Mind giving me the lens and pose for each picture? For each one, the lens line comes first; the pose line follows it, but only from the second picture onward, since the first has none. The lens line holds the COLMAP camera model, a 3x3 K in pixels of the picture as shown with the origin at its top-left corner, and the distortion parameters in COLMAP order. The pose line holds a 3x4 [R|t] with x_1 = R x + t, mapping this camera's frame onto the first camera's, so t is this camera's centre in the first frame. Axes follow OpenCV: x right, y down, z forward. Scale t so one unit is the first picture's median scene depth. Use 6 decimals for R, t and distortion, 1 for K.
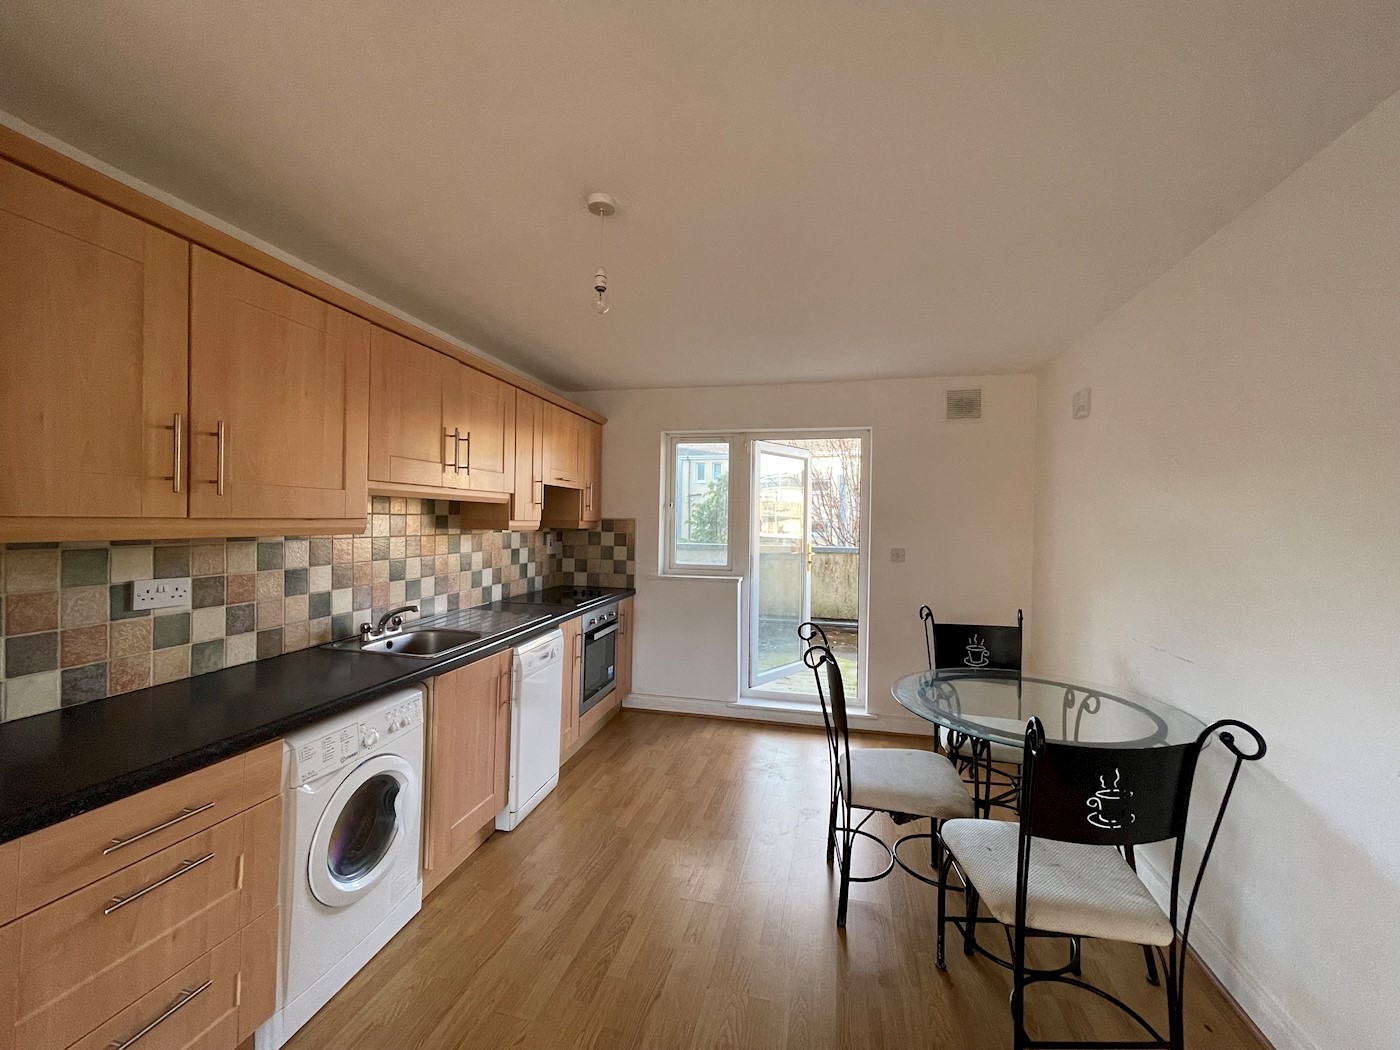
lens RADIAL K [[563.7, 0, 697.5], [0, 563.7, 524.5], [0, 0, 1]] dist [0.000969, -0.000512]
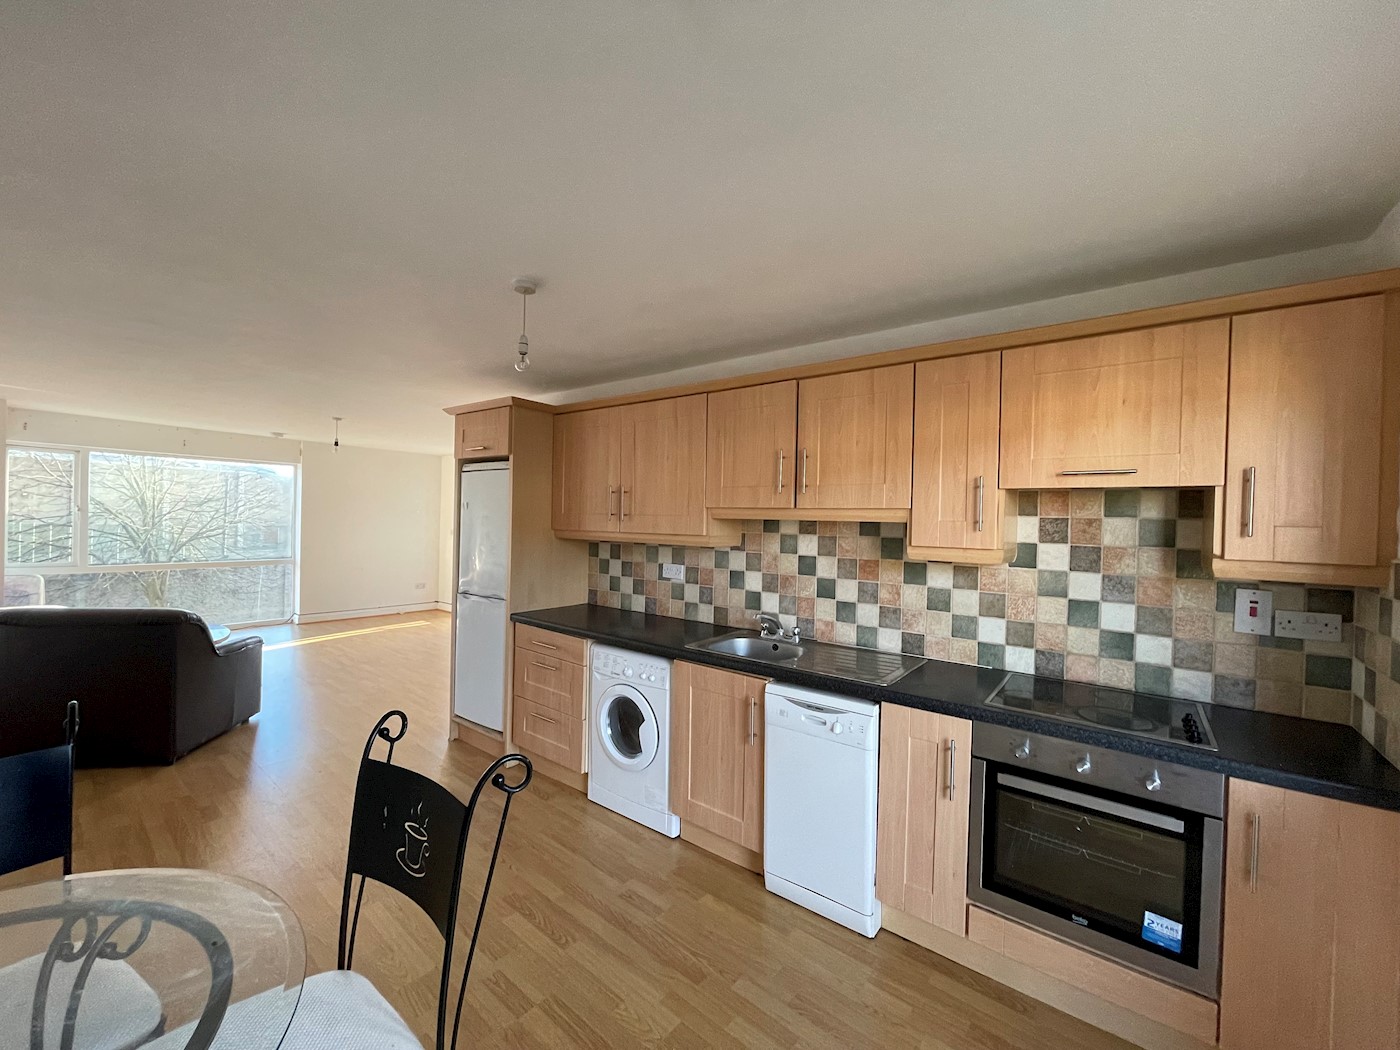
lens RADIAL K [[563.7, 0, 697.3], [0, 563.7, 528.6], [0, 0, 1]] dist [0.000969, -0.000512]
pose [[-0.425120, -0.012237, -0.905054, 0.548922], [-0.038727, 0.999239, 0.004680, -0.027522], [0.904308, 0.037039, -0.425270, 1.302357]]
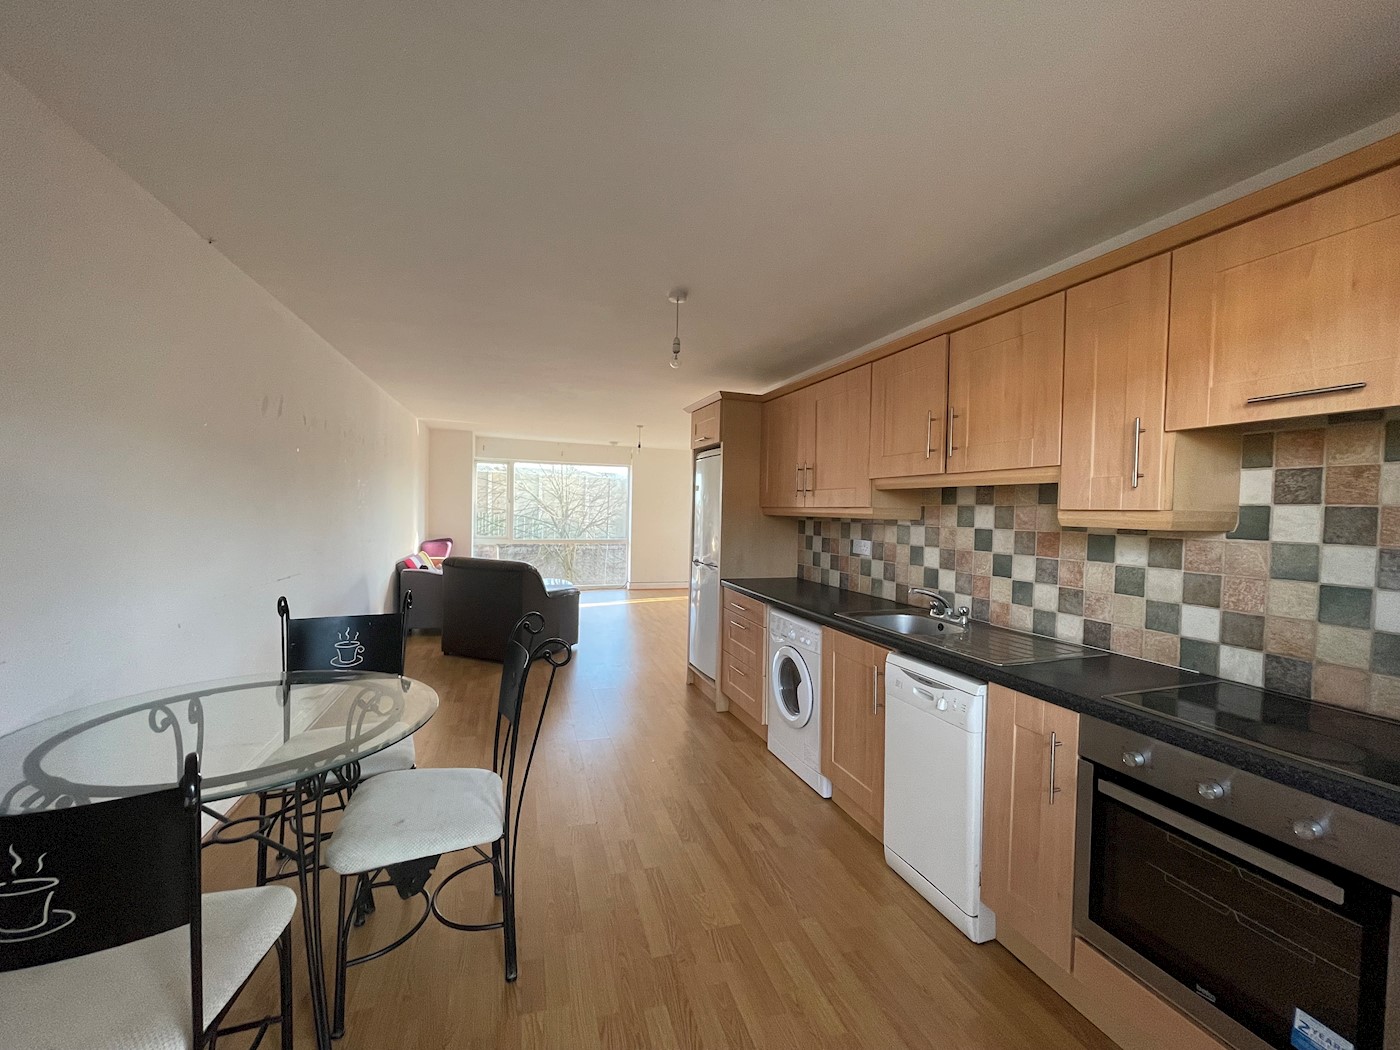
lens RADIAL K [[563.7, 0, 698.4], [0, 563.7, 528.5], [0, 0, 1]] dist [0.000969, -0.000512]
pose [[-0.845191, -0.015838, -0.534230, 0.402385], [-0.039597, 0.998669, 0.033038, 0.009874], [0.532996, 0.049077, -0.844693, 1.606536]]
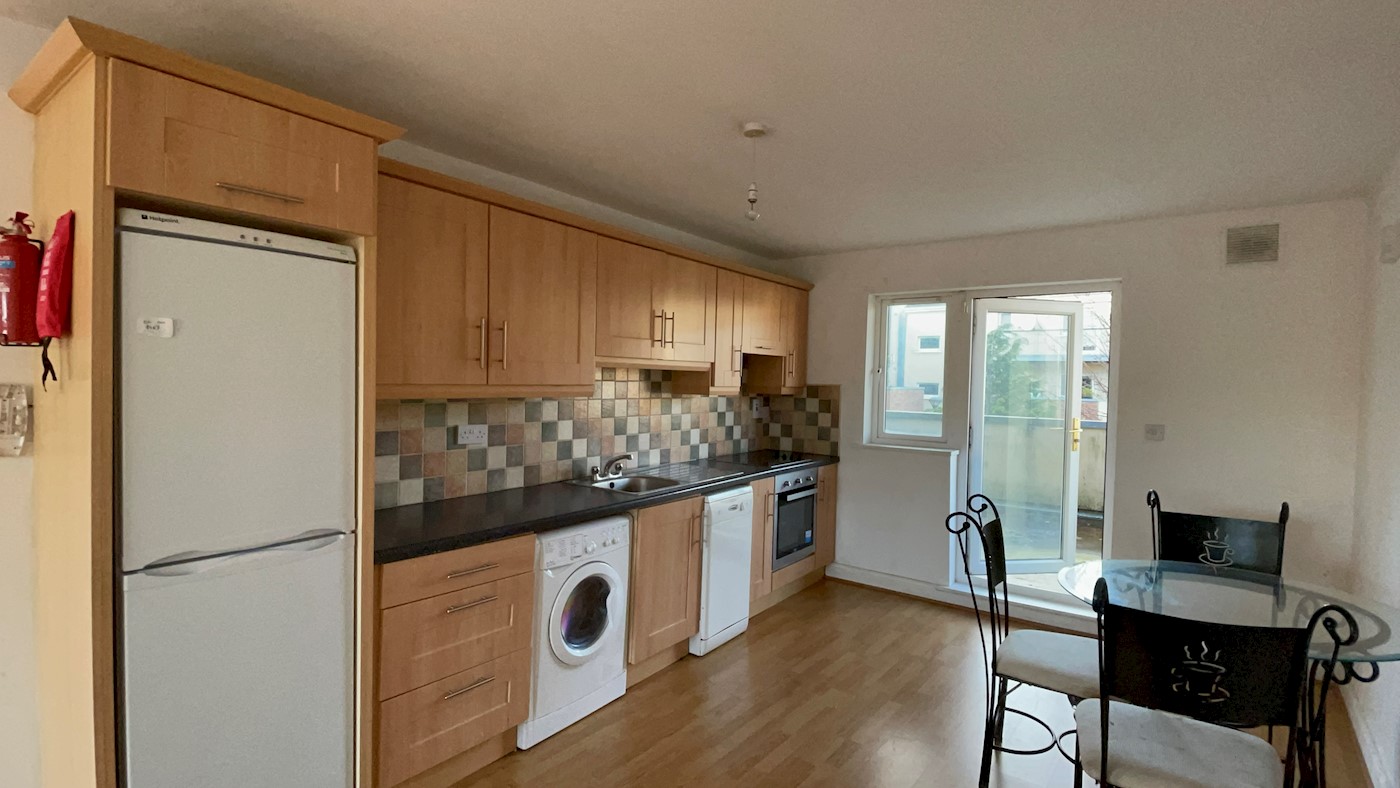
lens RADIAL K [[648.6, 0, 700.6], [0, 648.6, 390.7], [0, 0, 1]] dist [0.038276, -0.002154]
pose [[0.917415, 0.012398, -0.397739, 0.199477], [-0.011315, 0.999923, 0.005070, -0.006206], [0.397771, -0.000151, 0.917485, -0.235551]]
